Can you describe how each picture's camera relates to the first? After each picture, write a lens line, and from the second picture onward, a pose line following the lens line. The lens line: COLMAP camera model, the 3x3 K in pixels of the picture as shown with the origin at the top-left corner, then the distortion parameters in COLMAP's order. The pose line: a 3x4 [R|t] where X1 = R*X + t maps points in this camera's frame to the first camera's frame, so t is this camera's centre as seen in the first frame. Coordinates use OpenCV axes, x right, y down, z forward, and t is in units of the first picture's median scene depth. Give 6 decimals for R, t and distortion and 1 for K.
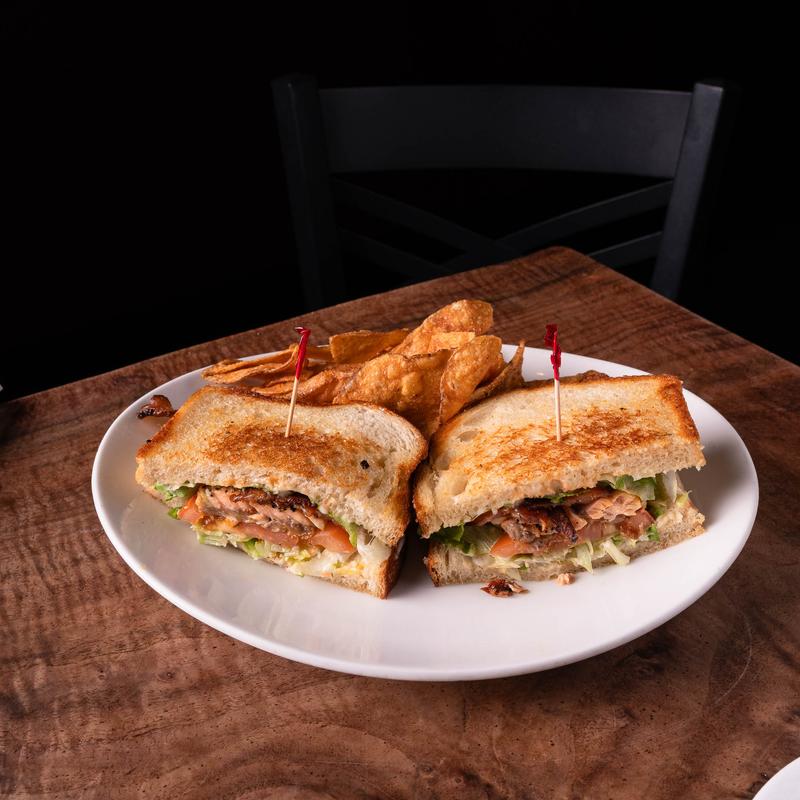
lens RADIAL K [[1174.1, 0, 396.5], [0, 1174.1, 396.2], [0, 0, 1]] dist [0.000570, 0.000000]
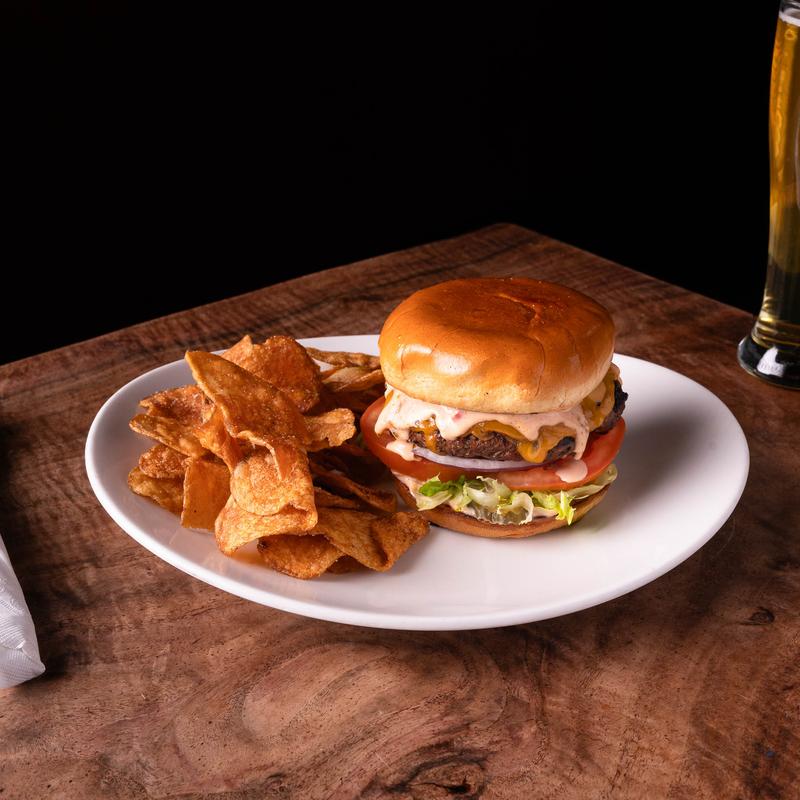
lens RADIAL K [[1238.2, 0, 396.7], [0, 1238.2, 396.2], [0, 0, 1]] dist [-0.004711, 0.000000]
pose [[0.993738, -0.046144, 0.101765, -0.118002], [0.052427, 0.996823, -0.059959, 0.137288], [-0.098675, 0.064919, 0.993000, -0.129574]]
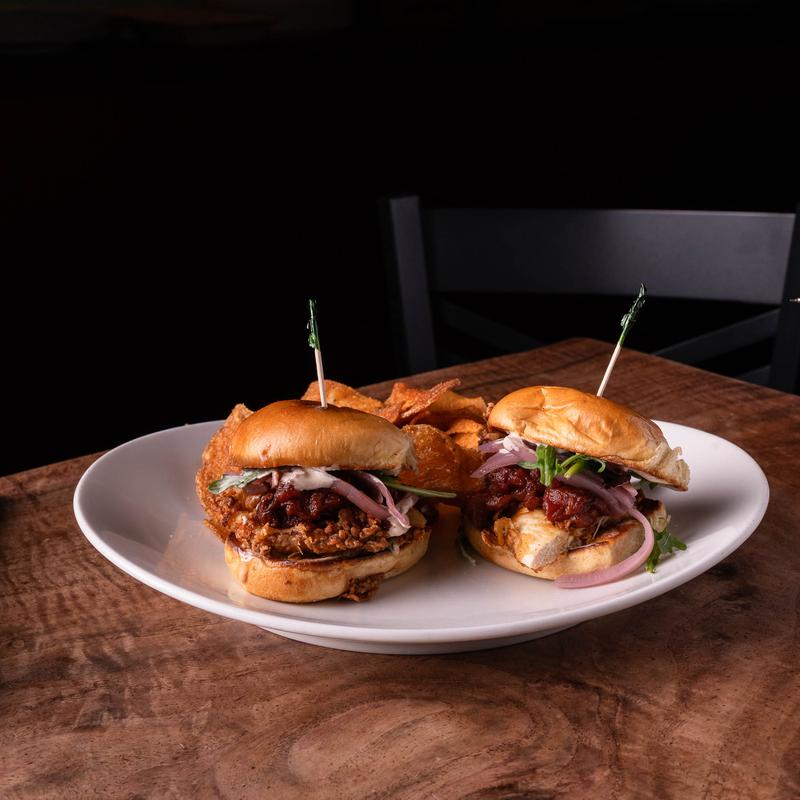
lens RADIAL K [[1419.2, 0, 398.8], [0, 1419.2, 400.6], [0, 0, 1]] dist [-0.004788, 0.000000]
pose [[0.997485, -0.048083, 0.052066, -0.112883], [0.058914, 0.970923, -0.232029, 0.287040], [-0.039395, 0.234513, 0.971314, -0.186803]]
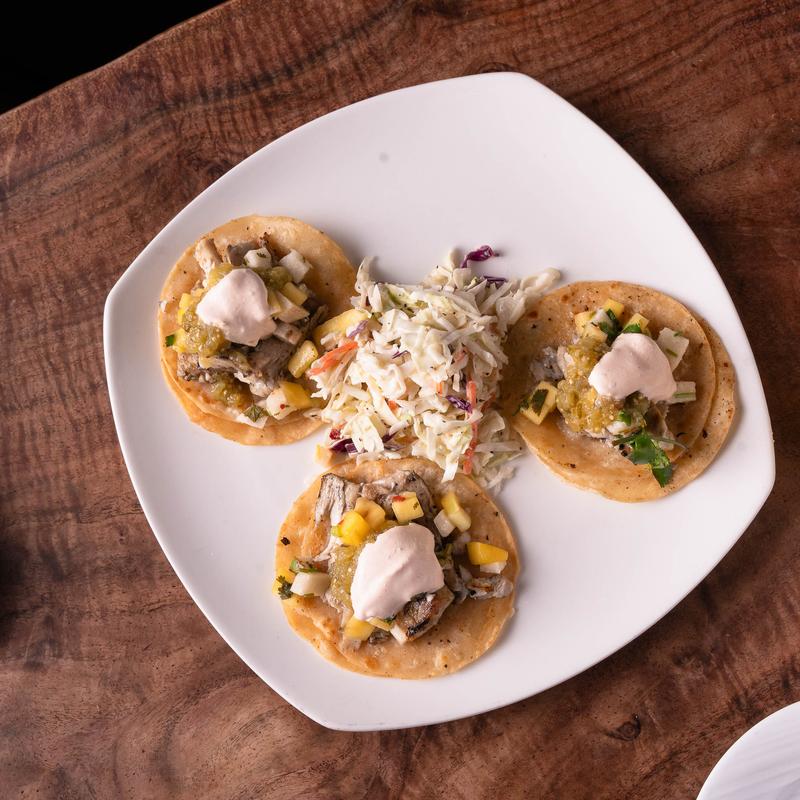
lens RADIAL K [[1174.1, 0, 406.4], [0, 1174.1, 411.6], [0, 0, 1]] dist [0.000570, 0.000000]
pose [[0.989448, 0.121669, -0.078670, 0.102327], [-0.019327, 0.648958, 0.760578, -0.671878], [0.143592, -0.751033, 0.644462, 0.315992]]
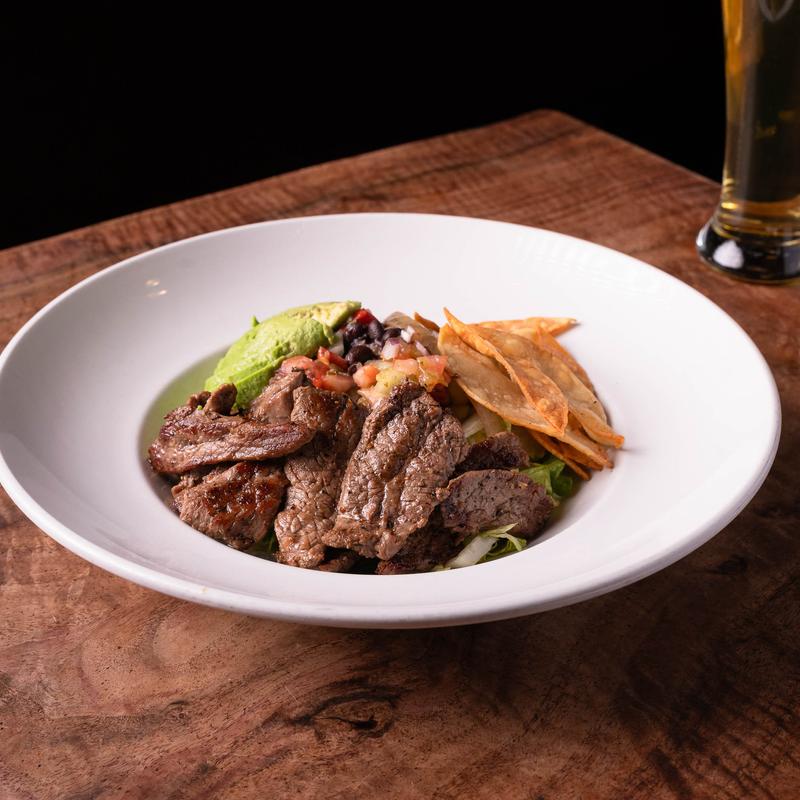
lens RADIAL K [[1542.3, 0, 396.4], [0, 1542.3, 401.2], [0, 0, 1]] dist [0.006221, 0.000000]
pose [[0.999565, -0.020350, 0.021354, -0.008160], [0.020387, 0.999791, -0.001536, 0.145731], [-0.021319, 0.001971, 0.999771, -0.274262]]
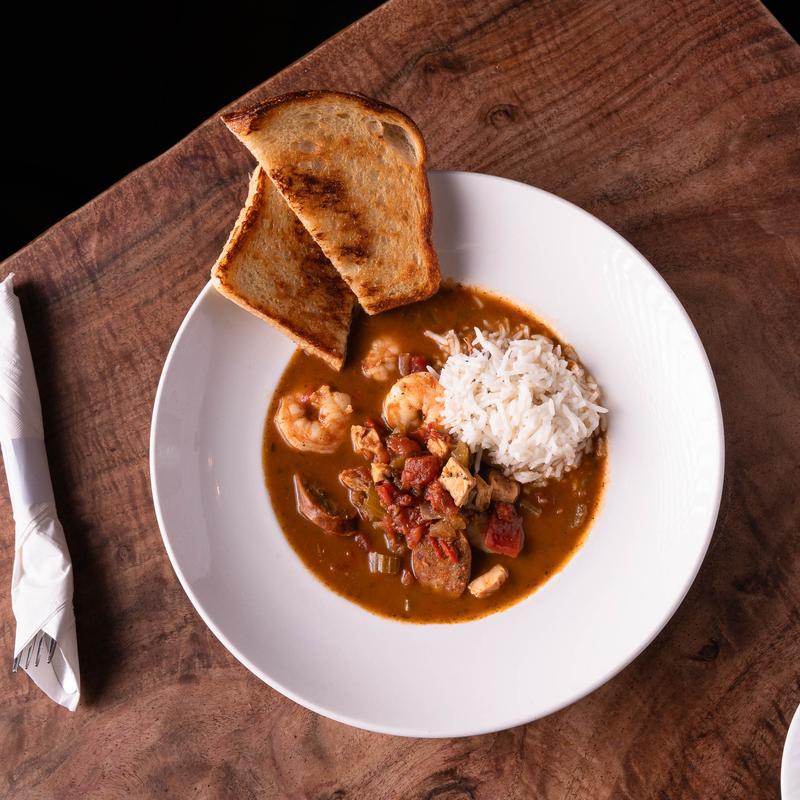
lens RADIAL K [[1238.2, 0, 405.0], [0, 1238.2, 394.3], [0, 0, 1]] dist [-0.004711, 0.000000]
pose [[0.998477, -0.027548, -0.047799, 0.008953], [0.053751, 0.680933, 0.730371, -0.824813], [0.012428, -0.731828, 0.681376, 0.131135]]
